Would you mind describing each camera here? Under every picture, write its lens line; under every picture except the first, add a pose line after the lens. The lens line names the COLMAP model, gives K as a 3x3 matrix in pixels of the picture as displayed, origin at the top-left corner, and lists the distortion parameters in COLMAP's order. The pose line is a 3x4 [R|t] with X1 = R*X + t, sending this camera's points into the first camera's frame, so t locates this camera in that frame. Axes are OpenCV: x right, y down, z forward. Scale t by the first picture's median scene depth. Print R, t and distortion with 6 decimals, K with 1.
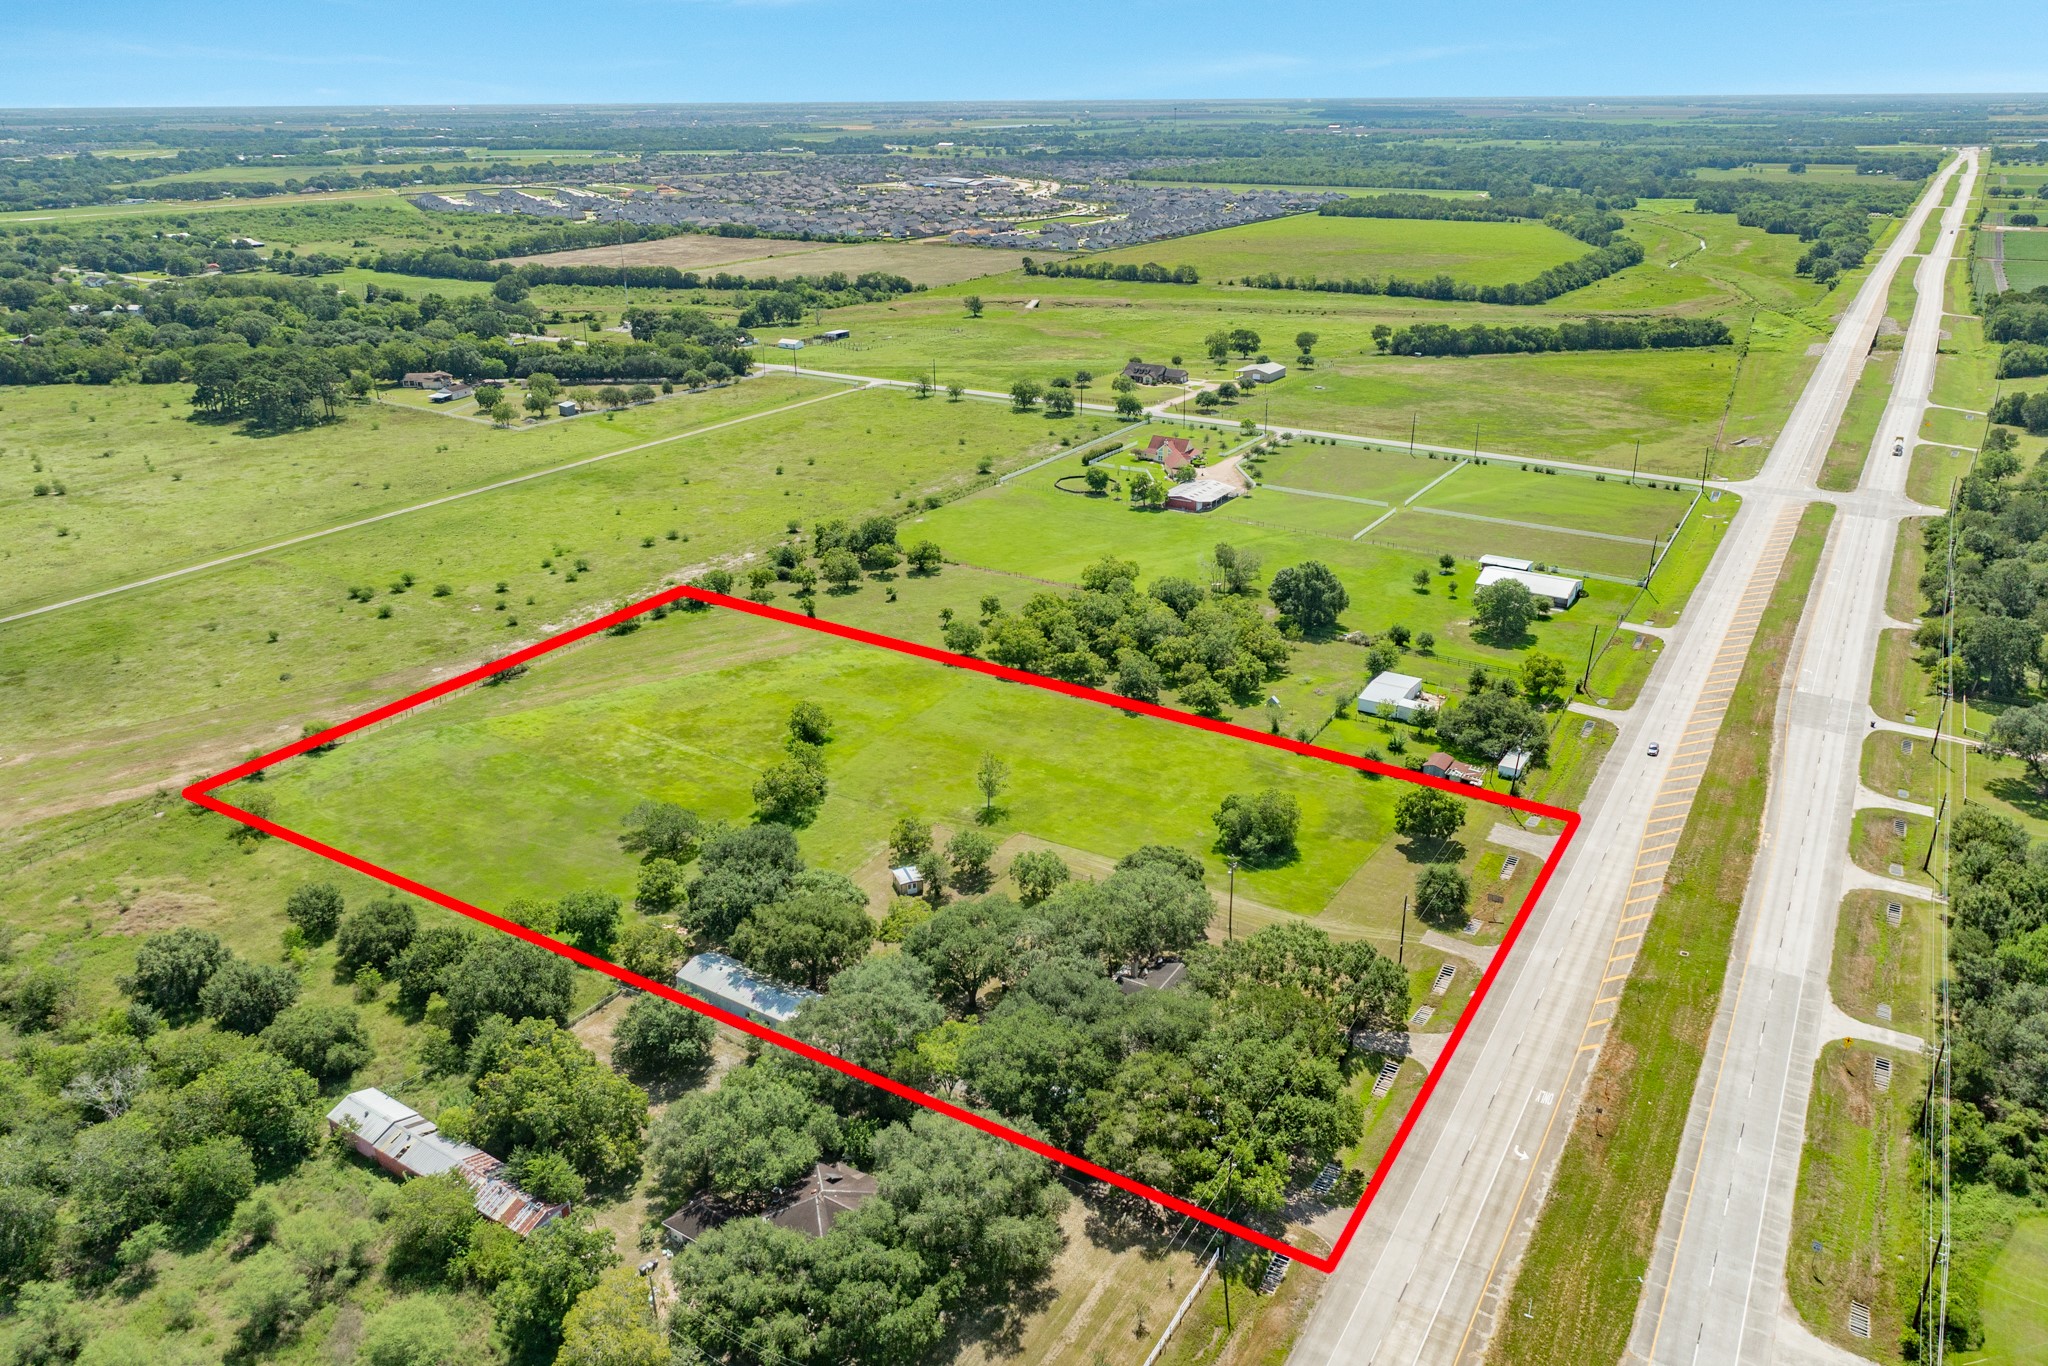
lens RADIAL K [[1412.5, 0, 1024.0], [0, 1412.5, 683.0], [0, 0, 1]] dist [0.001075, -0.006233]
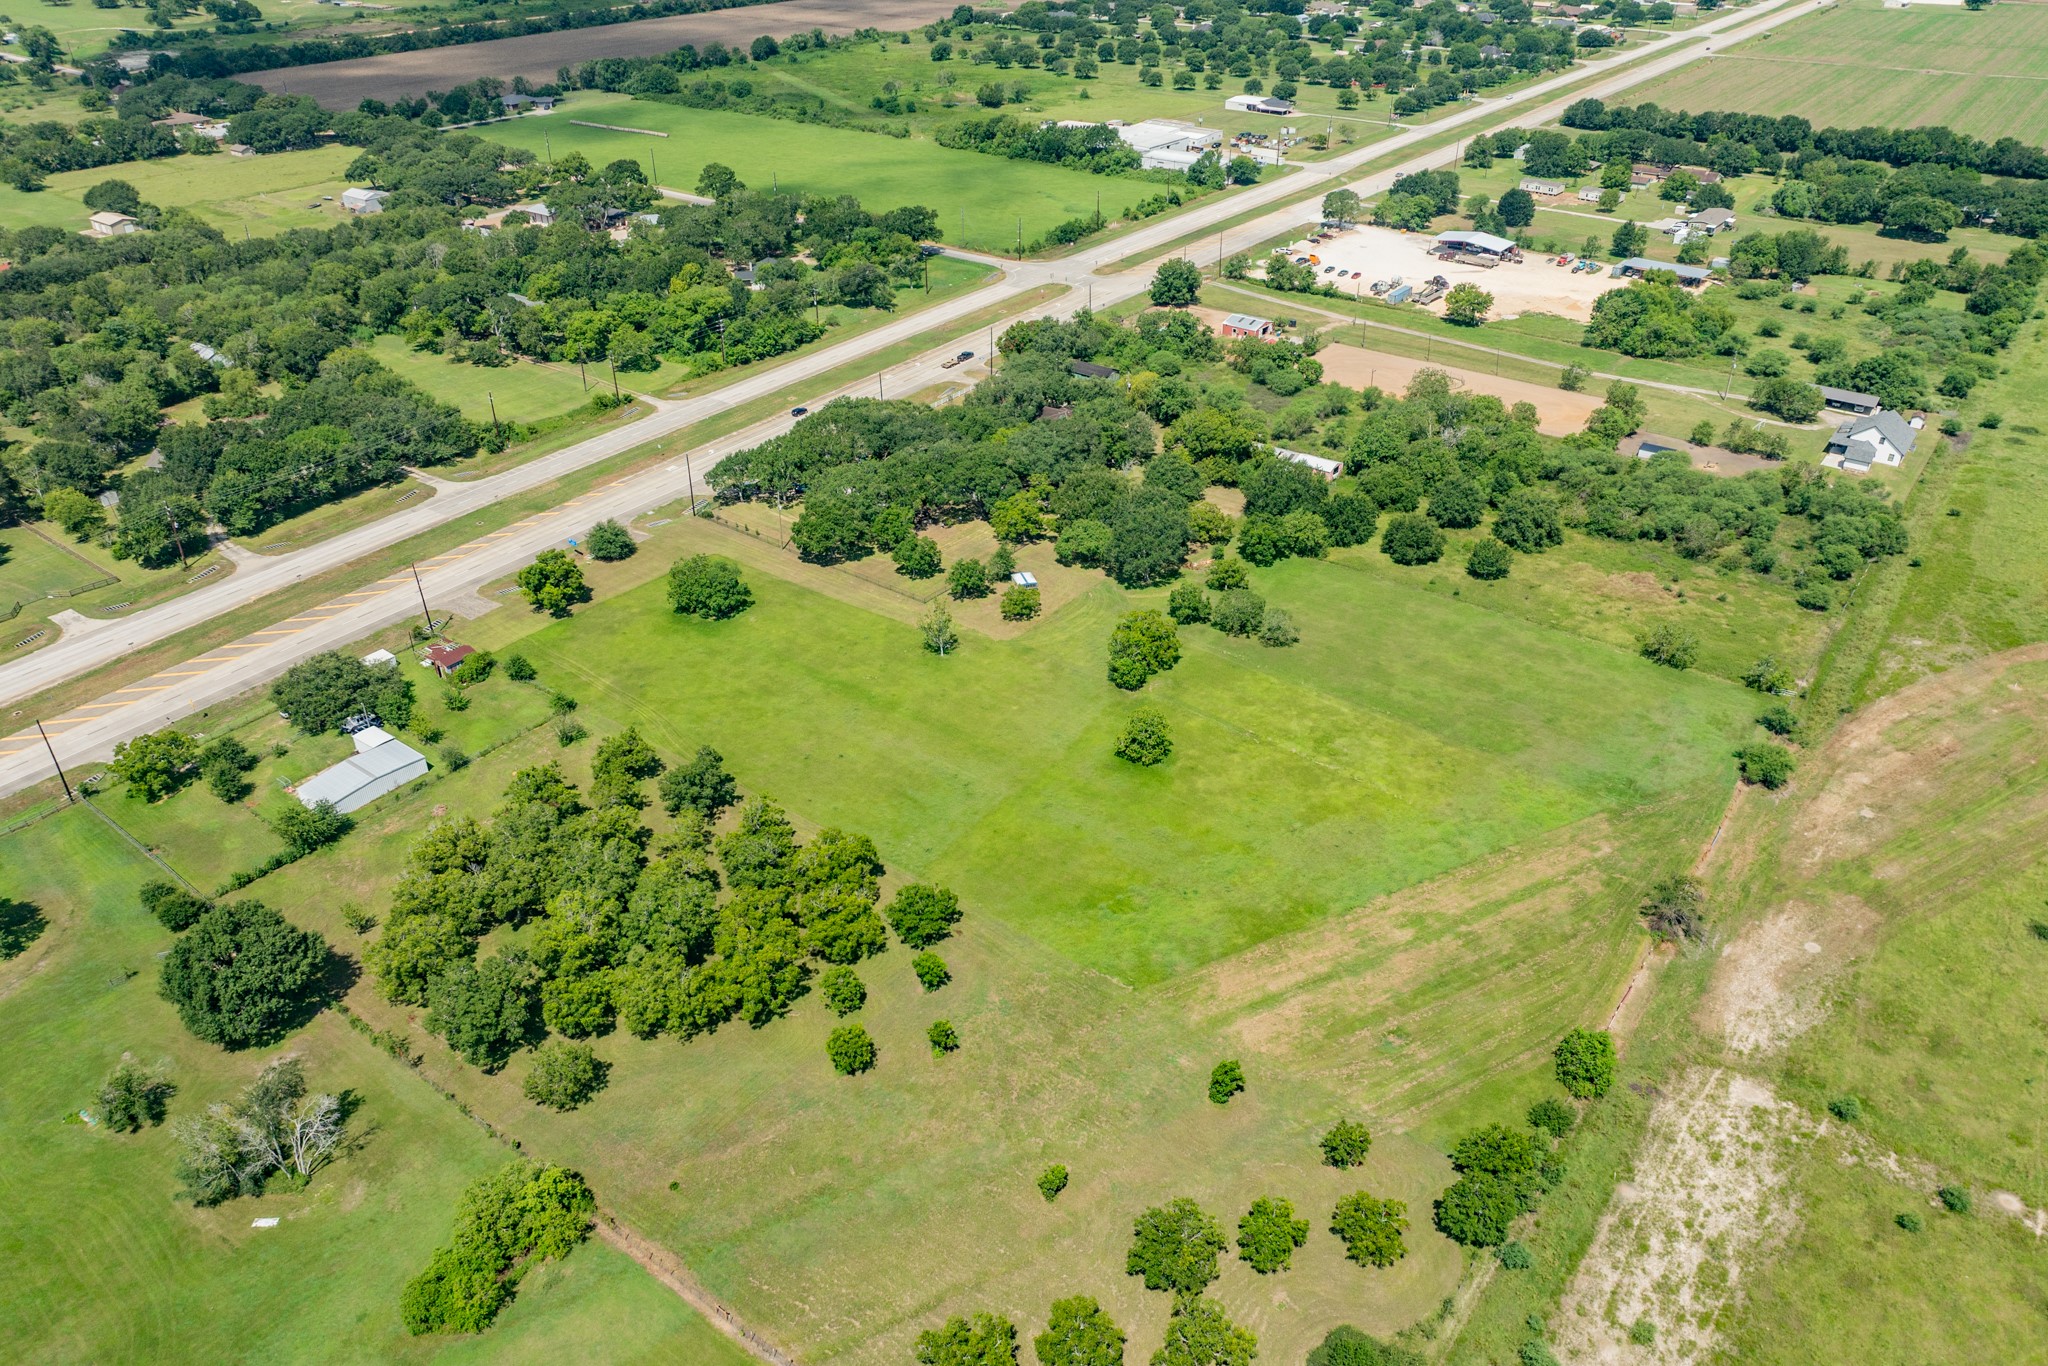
lens RADIAL K [[1412.5, 0, 1024.0], [0, 1412.5, 683.0], [0, 0, 1]] dist [0.001075, -0.006233]
pose [[-0.996253, -0.039699, 0.076844, -0.128298], [0.039650, 0.579964, 0.813677, -0.566050], [-0.076869, 0.813675, -0.576216, 1.273983]]
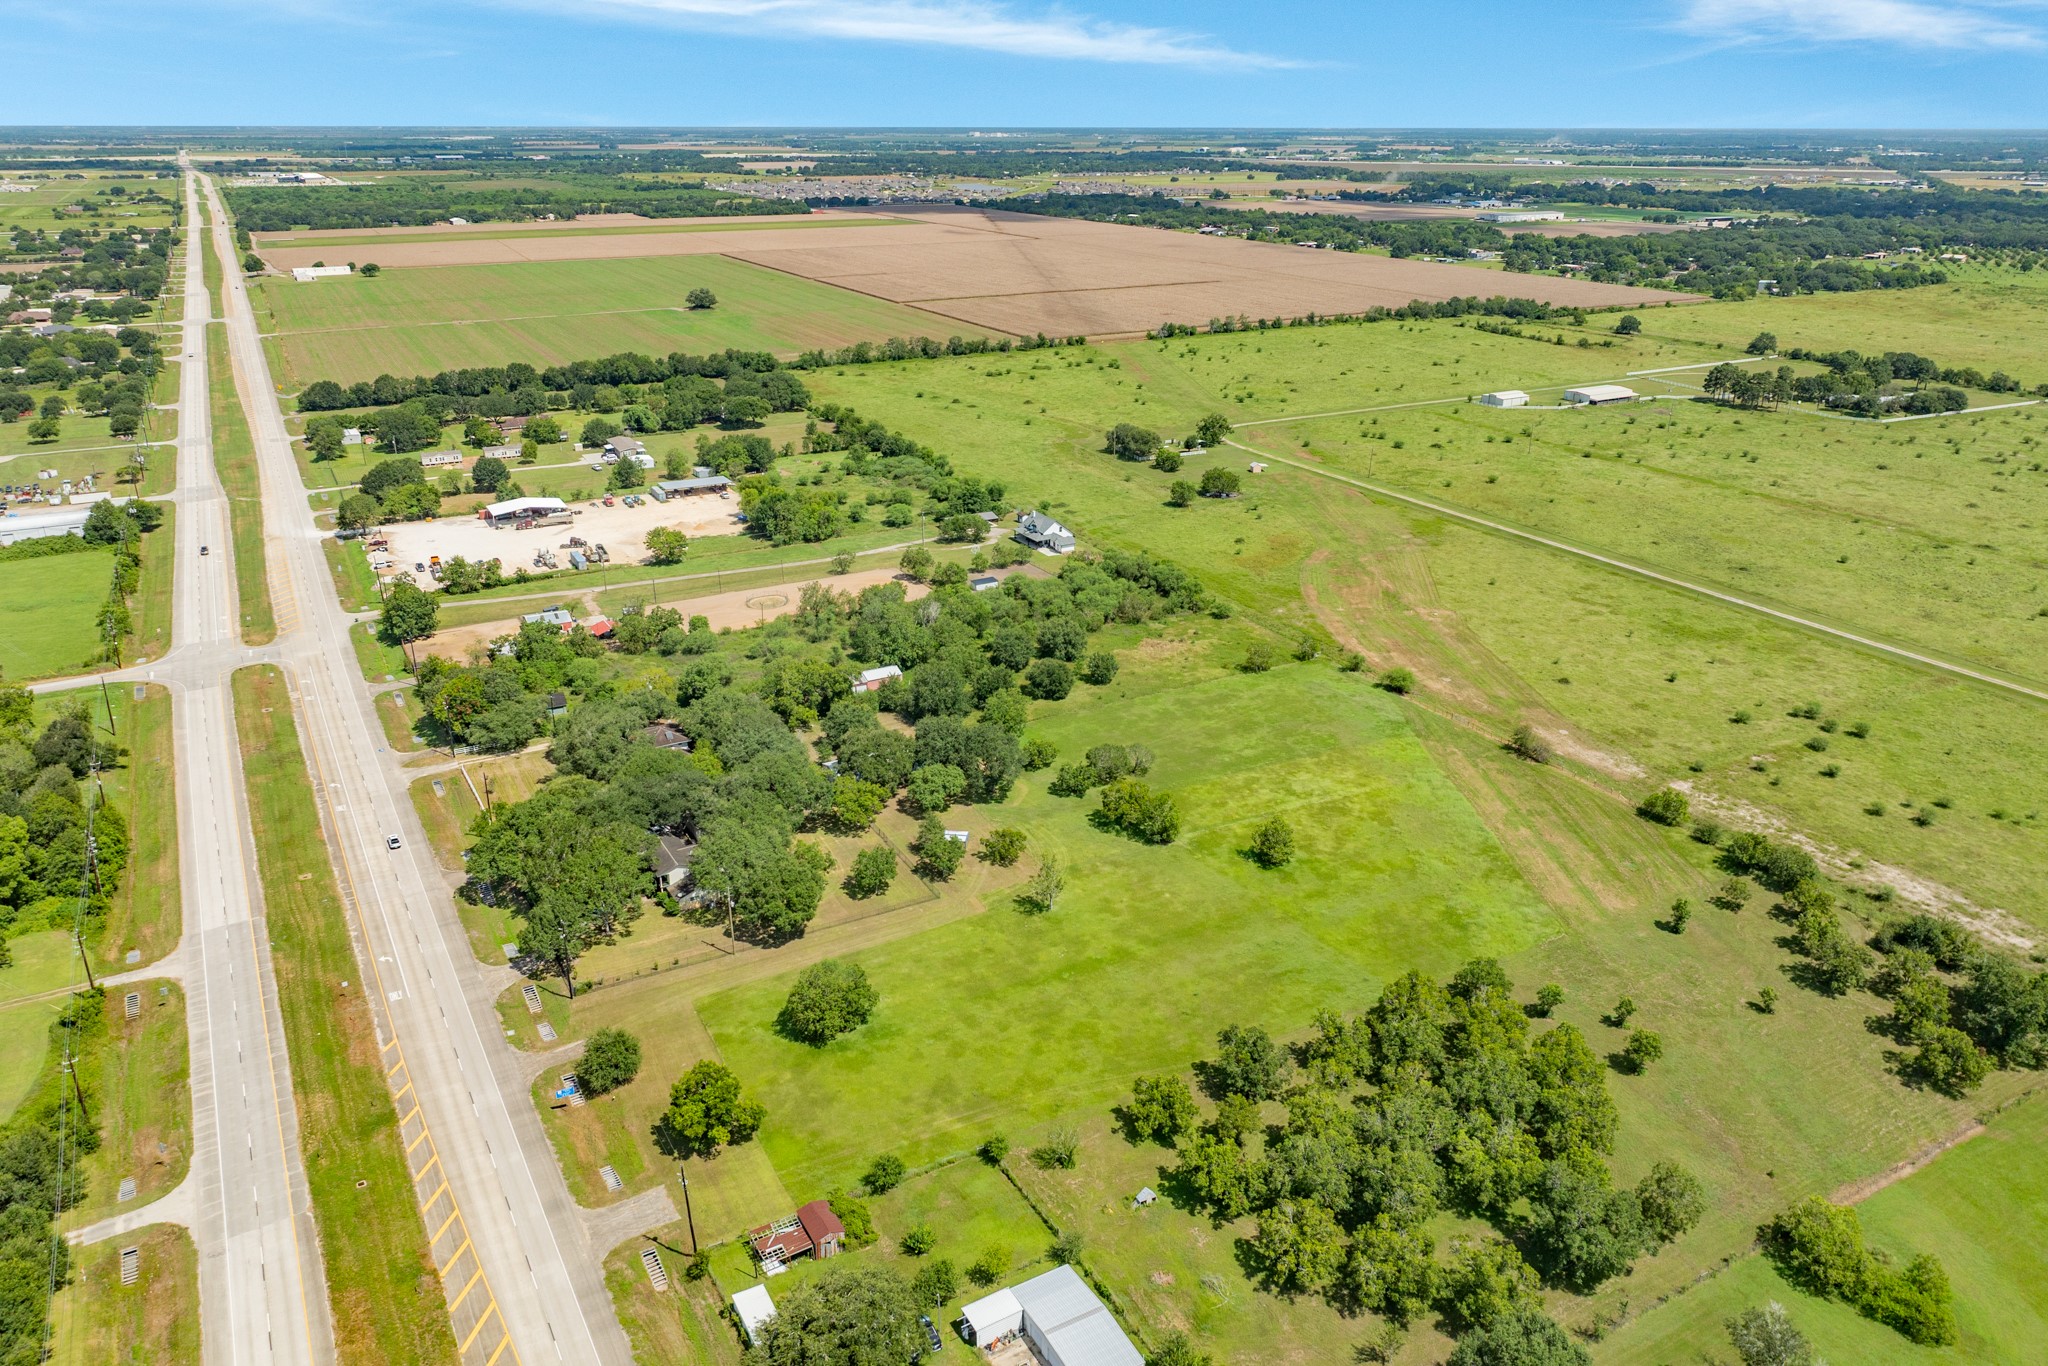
lens RADIAL K [[1426.1, 0, 1019.3], [0, 1426.1, 683.5], [0, 0, 1]] dist [0.006467, -0.000223]
pose [[-0.480481, 0.331020, -0.812135, 0.594861], [-0.339977, 0.783317, 0.520413, -0.438476], [0.808427, 0.526156, -0.263829, 0.936819]]
